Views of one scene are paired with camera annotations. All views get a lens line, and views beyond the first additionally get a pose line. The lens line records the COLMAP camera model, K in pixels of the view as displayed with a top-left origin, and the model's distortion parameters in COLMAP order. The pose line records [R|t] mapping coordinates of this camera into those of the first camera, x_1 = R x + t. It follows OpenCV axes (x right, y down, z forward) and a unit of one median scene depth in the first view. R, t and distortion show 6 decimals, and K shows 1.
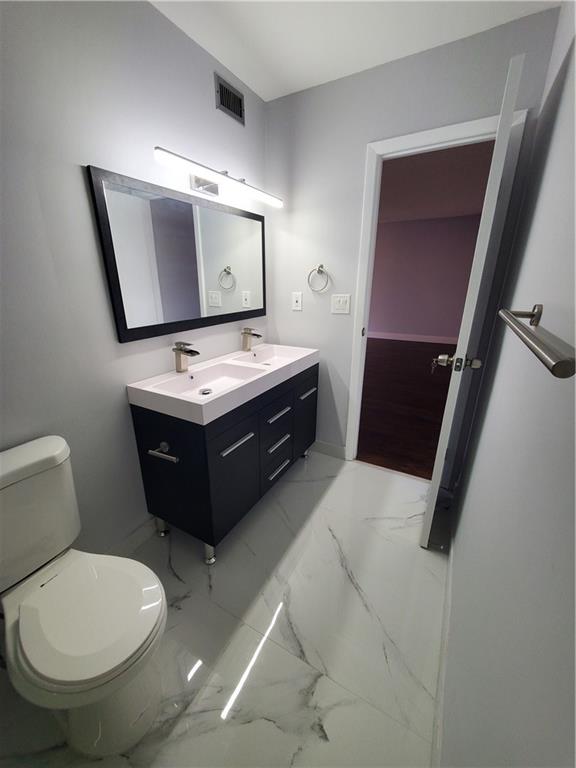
lens RADIAL K [[305.7, 0, 276.6], [0, 305.7, 387.0], [0, 0, 1]] dist [0.002841, 0.000165]
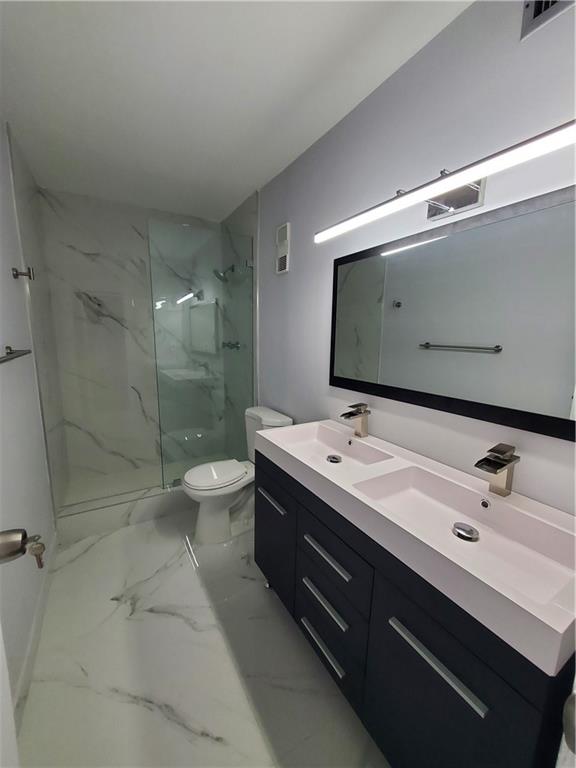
lens RADIAL K [[305.7, 0, 276.6], [0, 305.7, 387.0], [0, 0, 1]] dist [0.002841, 0.000165]
pose [[-0.499835, 0.143287, -0.854186, 0.637549], [-0.299042, 0.897022, 0.325460, -0.453217], [0.812858, 0.418114, -0.405514, 1.259153]]
